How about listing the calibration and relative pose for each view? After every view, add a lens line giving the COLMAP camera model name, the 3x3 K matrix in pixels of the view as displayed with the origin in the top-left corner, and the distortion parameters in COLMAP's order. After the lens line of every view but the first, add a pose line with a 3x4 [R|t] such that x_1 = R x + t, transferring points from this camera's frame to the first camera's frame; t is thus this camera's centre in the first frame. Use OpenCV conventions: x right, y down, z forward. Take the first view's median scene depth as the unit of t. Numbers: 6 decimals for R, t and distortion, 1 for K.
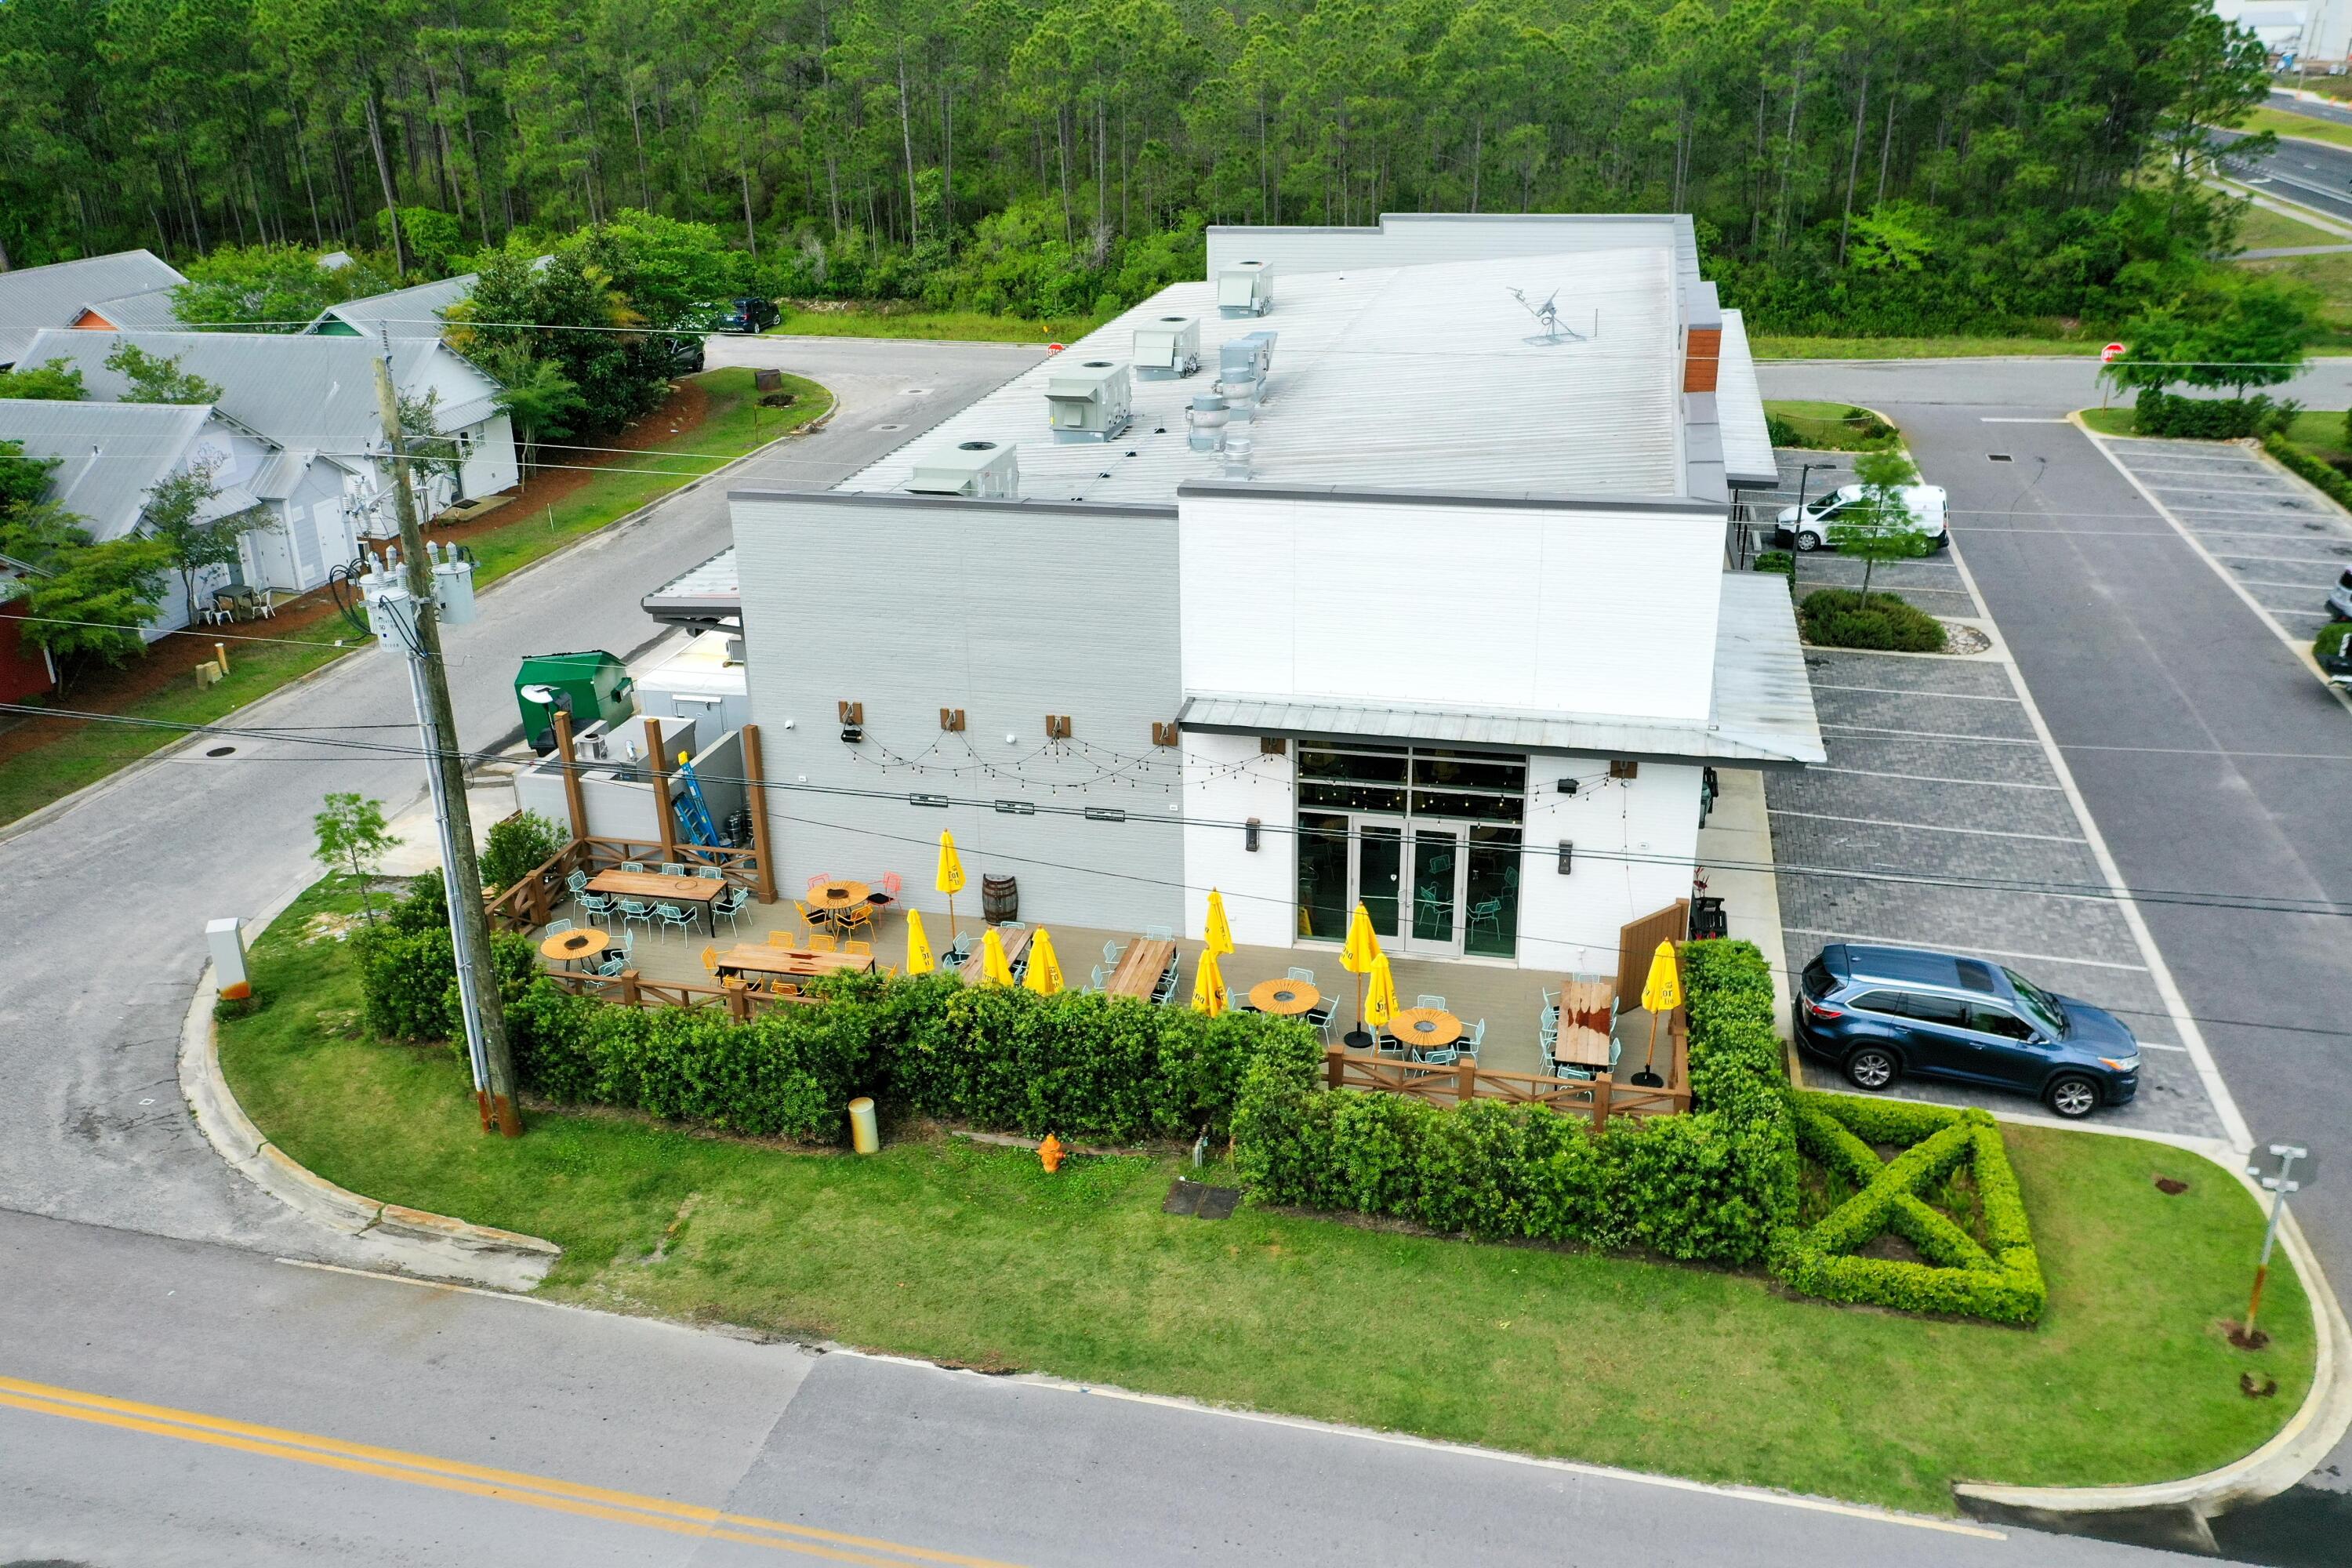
lens RADIAL K [[1877.0, 0, 1141.8], [0, 1877.0, 774.0], [0, 0, 1]] dist [-0.002549, -0.008102]
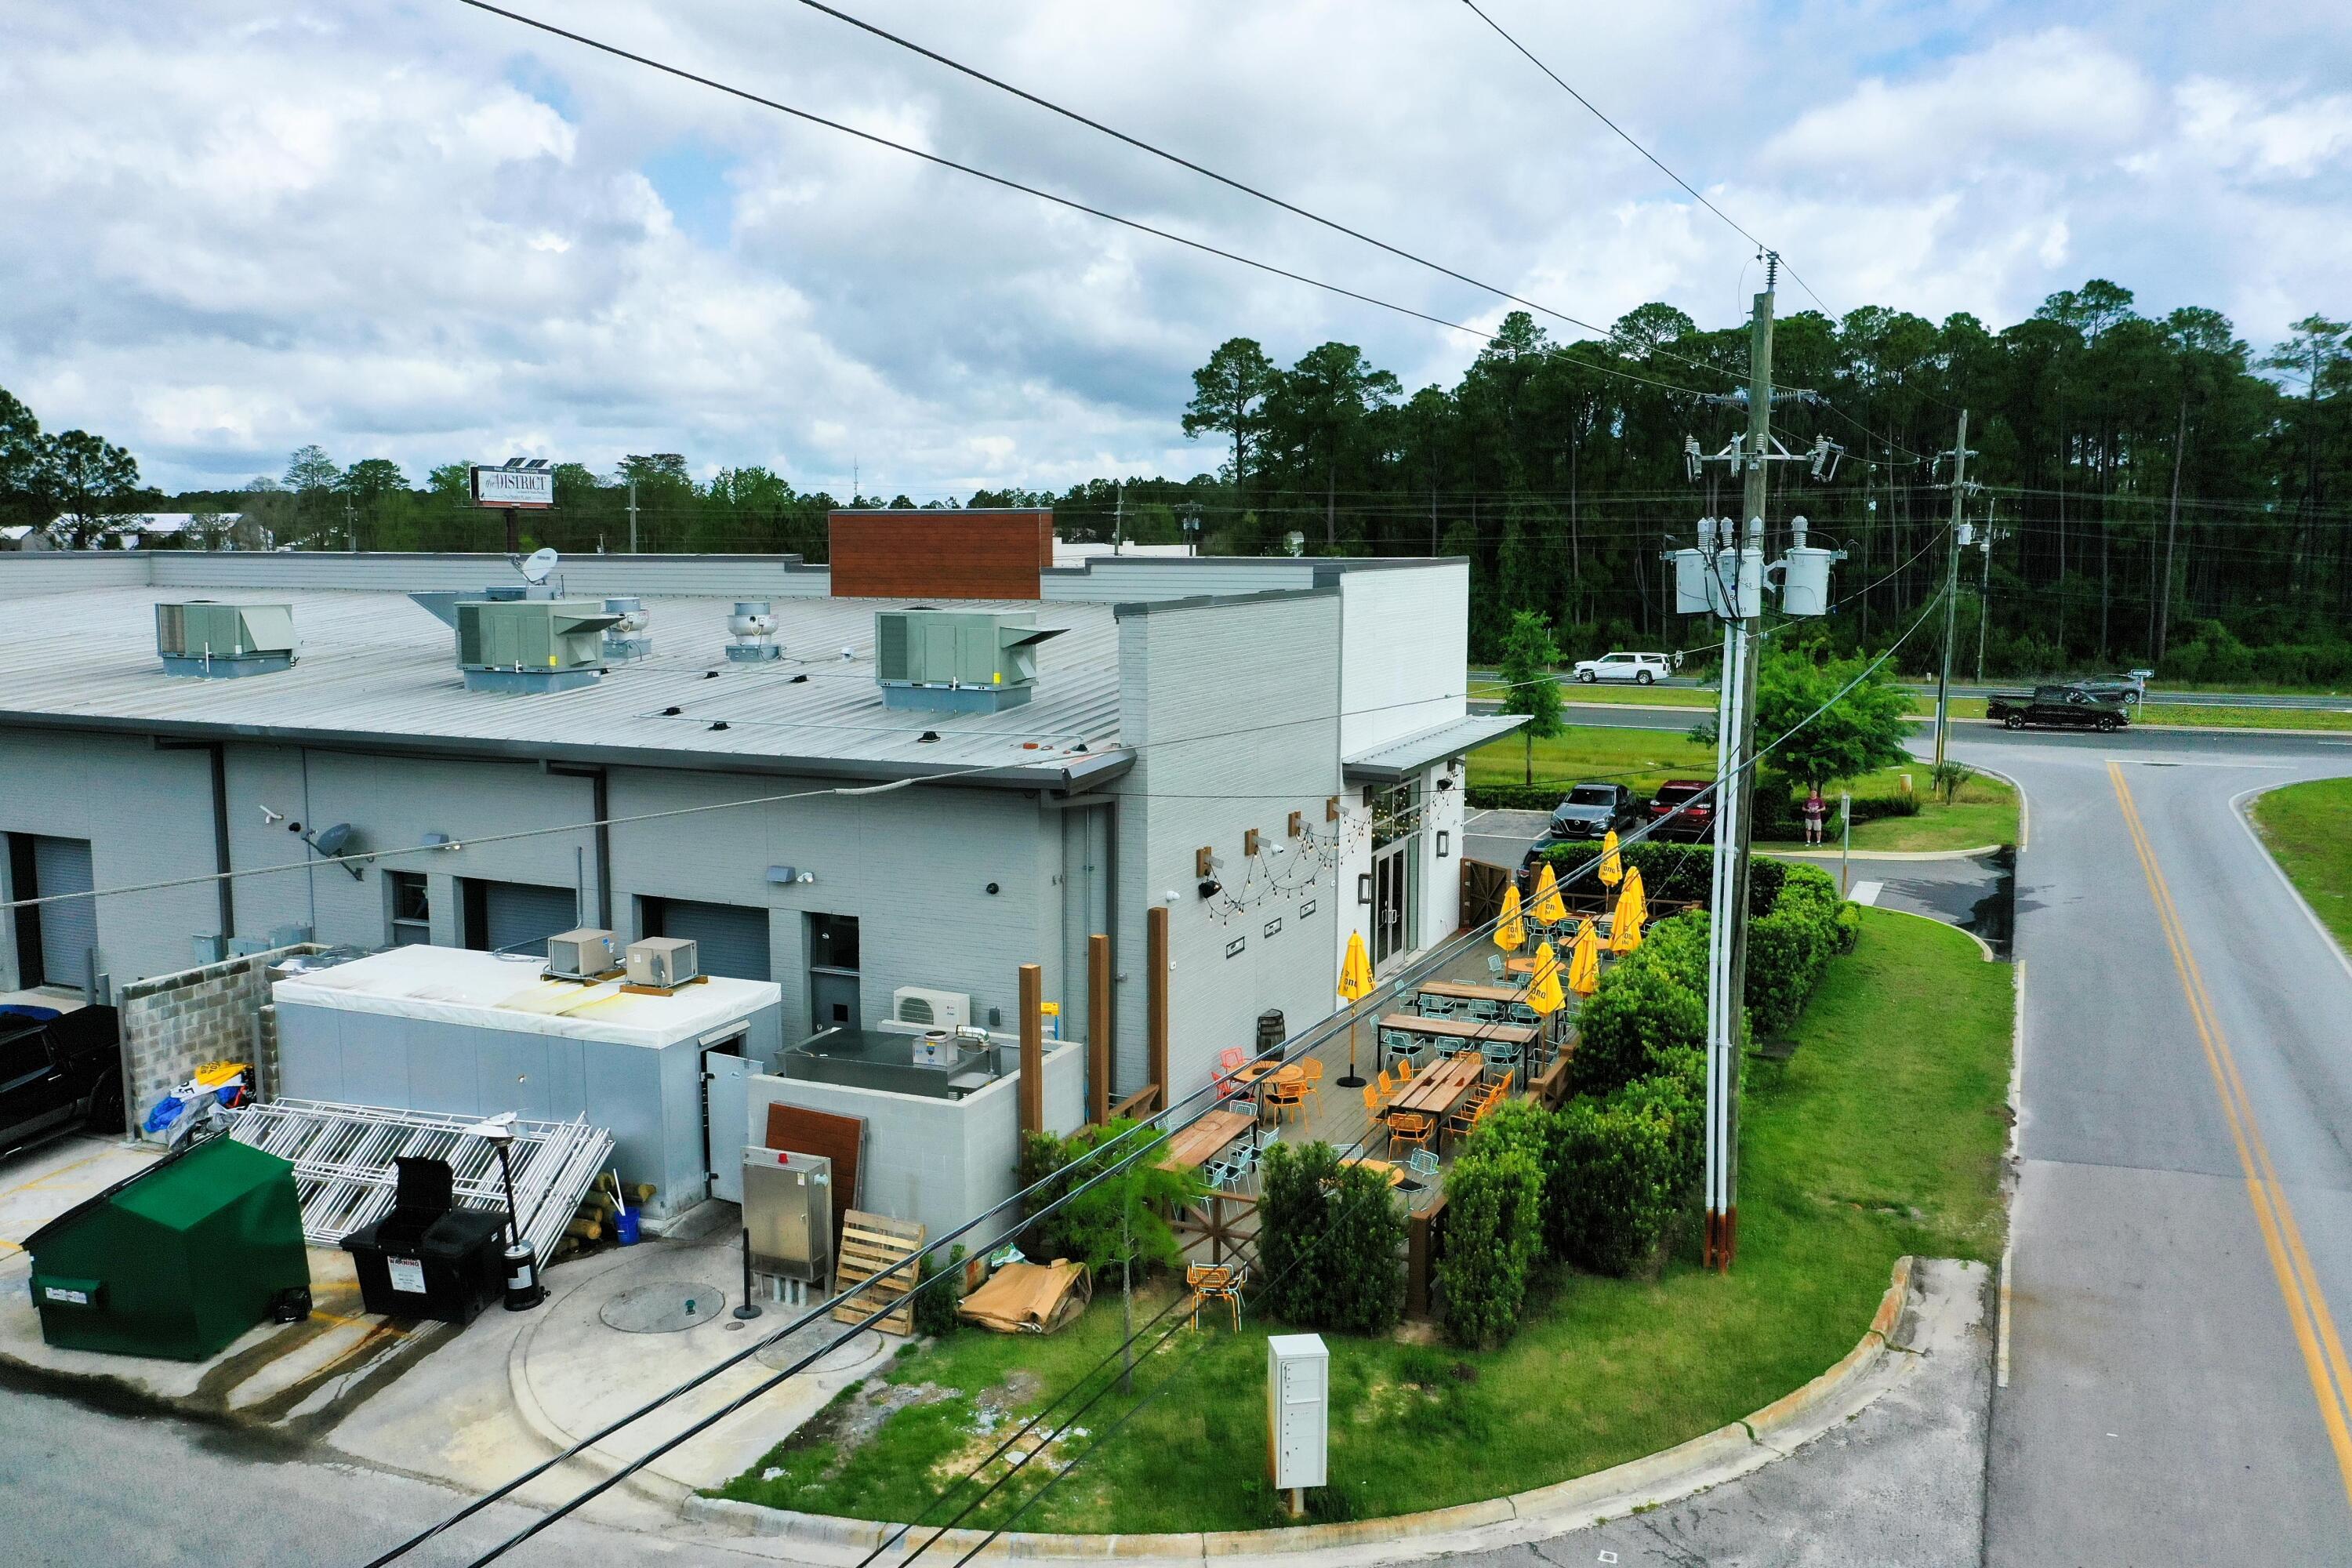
lens RADIAL K [[1893.2, 0, 1160.4], [0, 1893.2, 769.6], [0, 0, 1]] dist [0.006415, -0.014339]
pose [[0.175004, -0.100595, 0.979415, -1.015549], [0.375539, 0.926382, 0.028045, -0.104826], [-0.910134, 0.362901, 0.199898, 0.856575]]
